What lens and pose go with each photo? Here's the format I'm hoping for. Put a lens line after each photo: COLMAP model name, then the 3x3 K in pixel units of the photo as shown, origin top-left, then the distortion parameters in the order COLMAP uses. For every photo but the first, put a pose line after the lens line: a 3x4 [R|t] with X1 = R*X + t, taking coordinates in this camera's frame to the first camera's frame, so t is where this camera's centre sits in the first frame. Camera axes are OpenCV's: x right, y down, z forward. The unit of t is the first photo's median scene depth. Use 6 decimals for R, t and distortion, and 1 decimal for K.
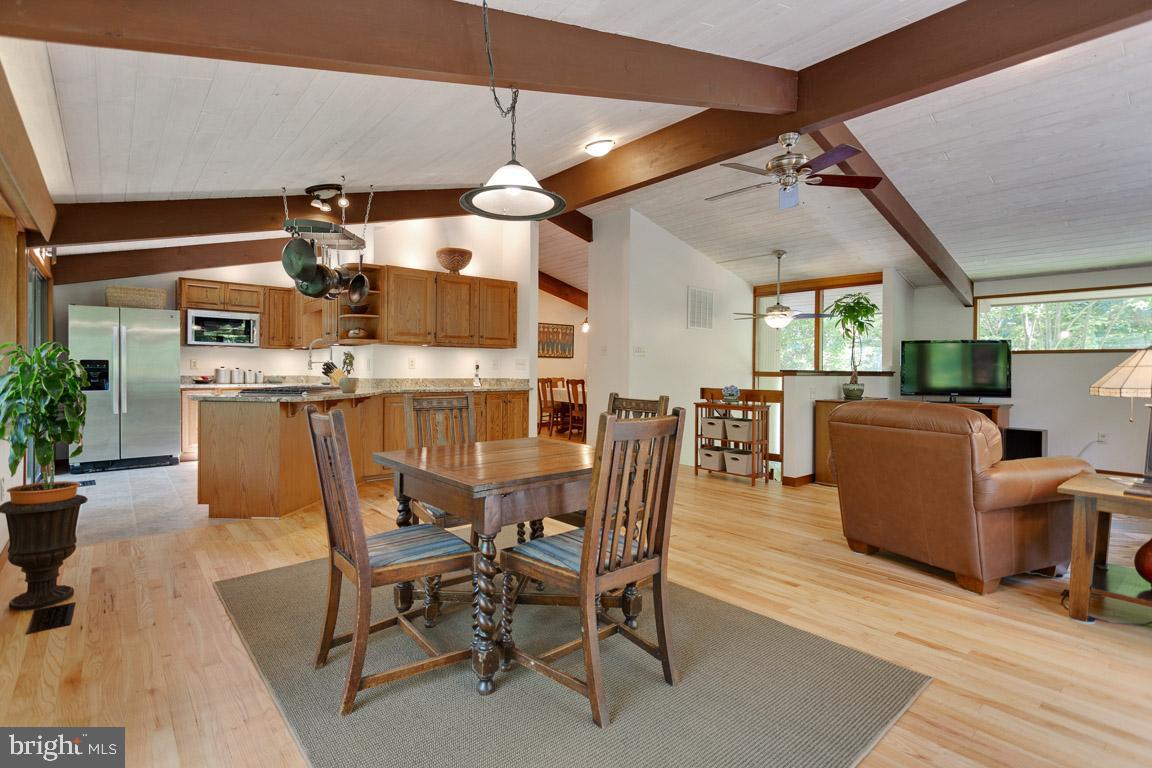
lens RADIAL K [[547.8, 0, 581.8], [0, 547.8, 372.6], [0, 0, 1]] dist [0.001561, -0.000264]
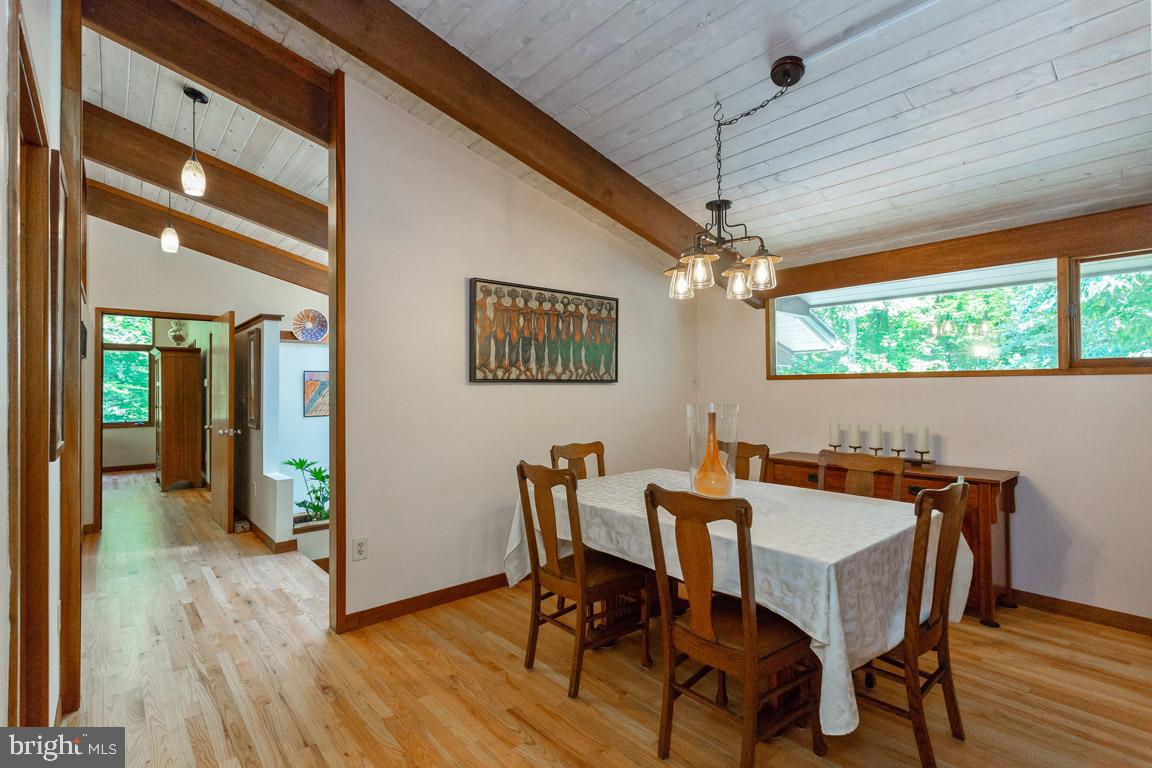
lens RADIAL K [[536.0, 0, 576.0], [0, 536.0, 384.0], [0, 0, 1]] dist [0.000269, 0.000049]
pose [[0.999948, -0.010032, 0.002024, -0.086262], [0.010077, 0.999667, -0.023742, -0.033115], [-0.001786, 0.023762, 0.999716, 1.186071]]
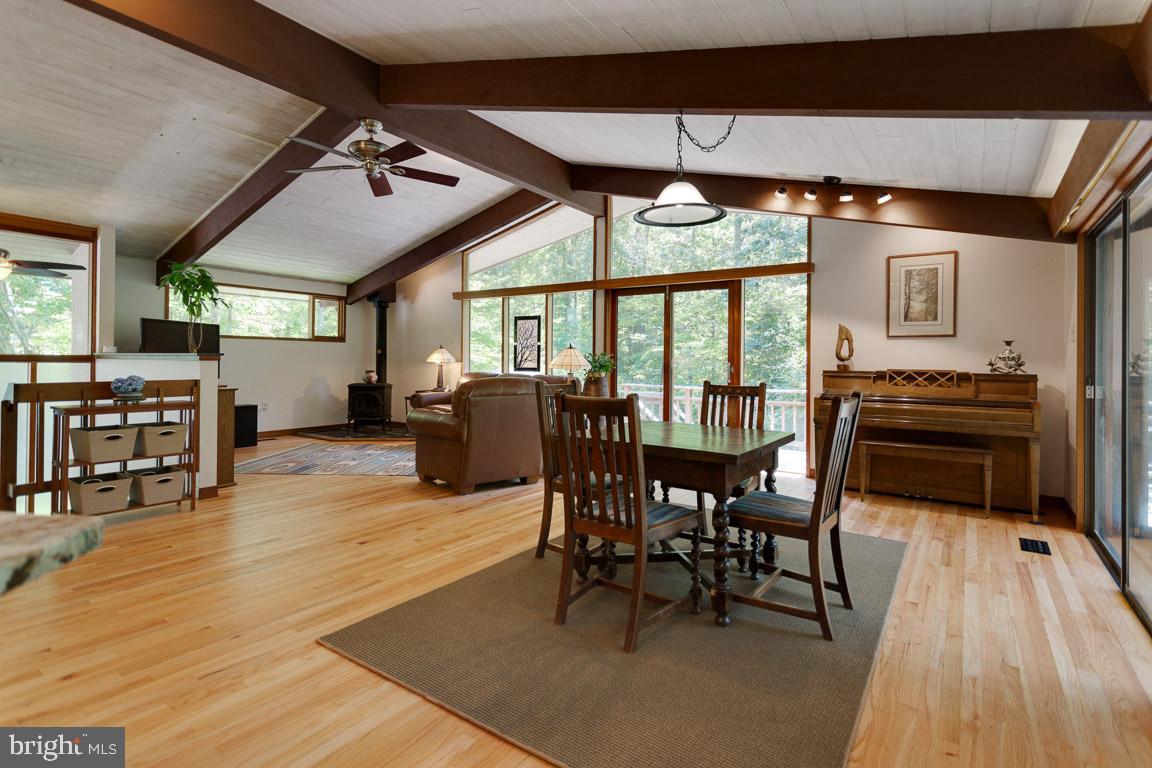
lens RADIAL K [[553.6, 0, 587.6], [0, 553.6, 358.7], [0, 0, 1]] dist [0.002163, 0.000802]
pose [[-0.255048, -0.007516, 0.966899, -0.506810], [-0.008273, 0.999950, 0.005591, -0.005150], [-0.966893, -0.006574, -0.255097, 0.627227]]
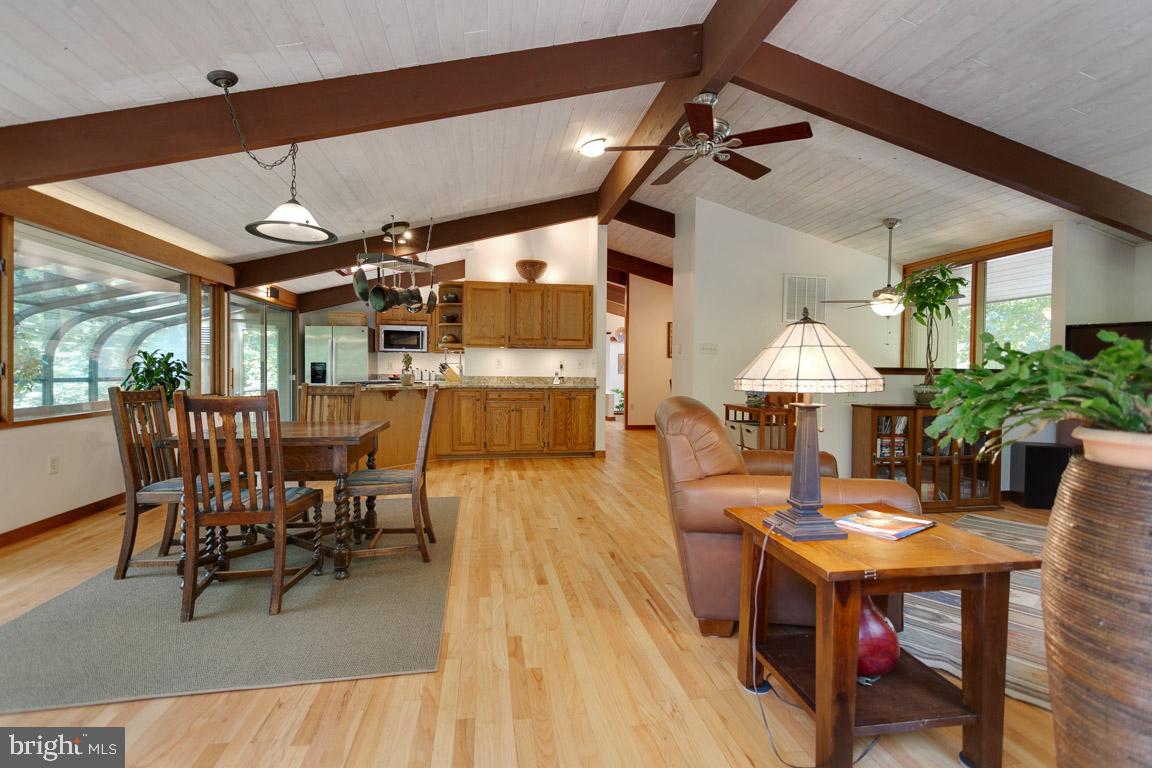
lens RADIAL K [[548.8, 0, 583.7], [0, 548.8, 383.7], [0, 0, 1]] dist [0.000646, -0.000035]
pose [[0.859239, 0.010364, -0.511469, 0.478127], [-0.003487, 0.999890, 0.014403, 0.009467], [0.511562, -0.010592, 0.859181, 0.101882]]
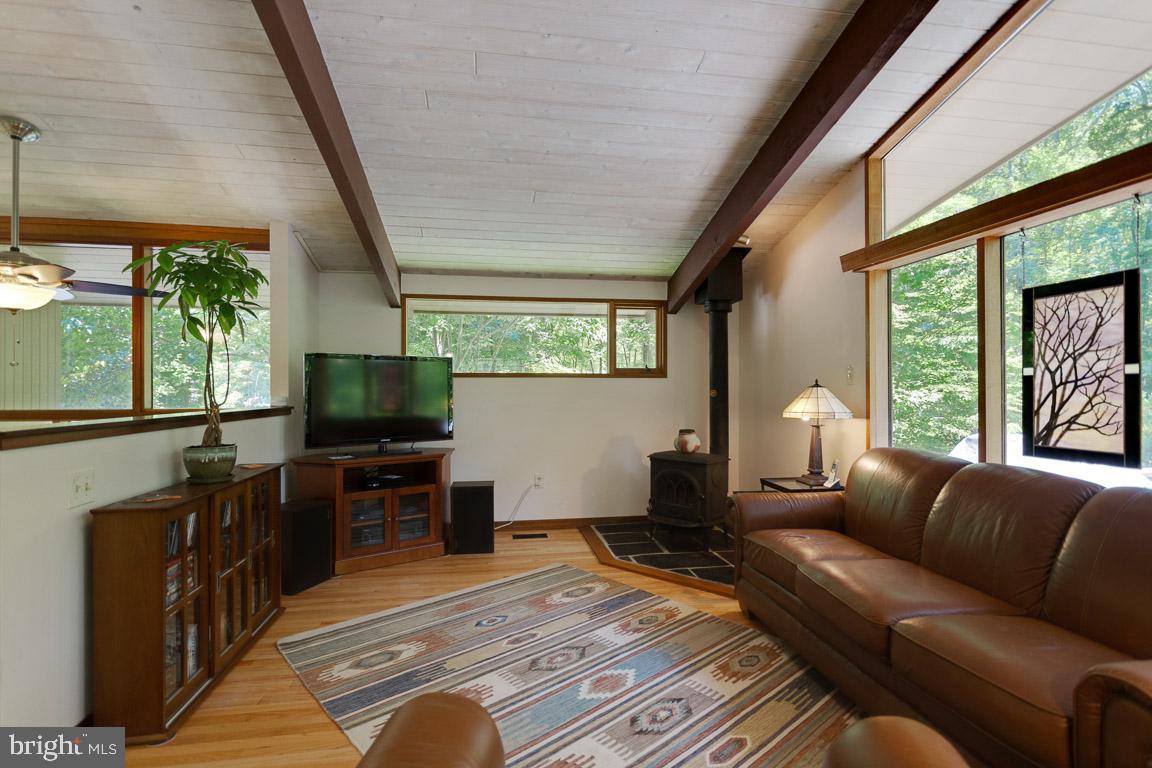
lens RADIAL K [[562.6, 0, 581.0], [0, 562.6, 387.4], [0, 0, 1]] dist [0.000278, -0.000193]
pose [[0.520869, -0.009124, 0.853588, 0.271931], [0.010073, 0.999939, 0.004541, -0.025711], [-0.853577, 0.006233, 0.520929, 0.524180]]
